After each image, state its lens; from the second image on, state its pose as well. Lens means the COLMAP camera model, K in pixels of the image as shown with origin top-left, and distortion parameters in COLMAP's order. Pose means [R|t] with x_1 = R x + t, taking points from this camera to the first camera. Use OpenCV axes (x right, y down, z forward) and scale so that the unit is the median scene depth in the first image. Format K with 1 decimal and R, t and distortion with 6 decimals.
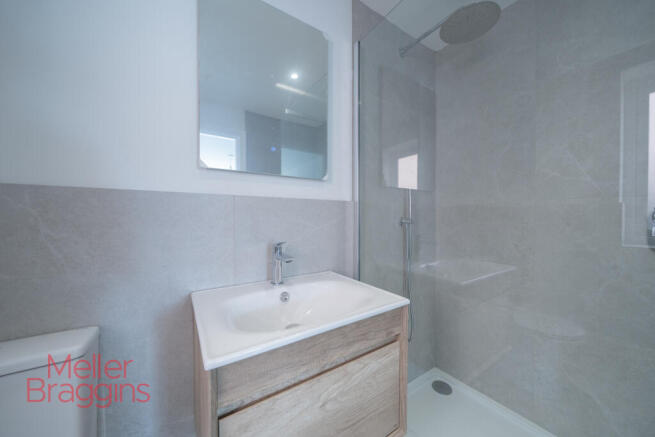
lens RADIAL K [[231.9, 0, 327.5], [0, 231.9, 218.5], [0, 0, 1]] dist [-0.009079, -0.000032]
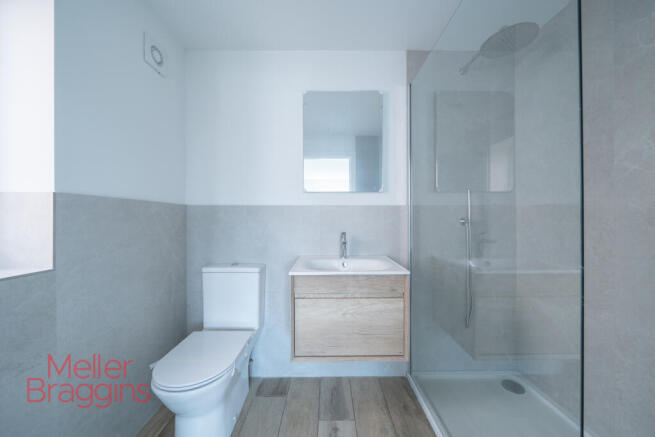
lens RADIAL K [[223.9, 0, 327.5], [0, 223.9, 218.5], [0, 0, 1]] dist [-0.021227, 0.000043]
pose [[0.842806, -0.000106, -0.538217, 0.427101], [-0.003250, 0.999981, -0.005287, 0.009229], [0.538208, 0.006205, 0.842789, -0.321654]]
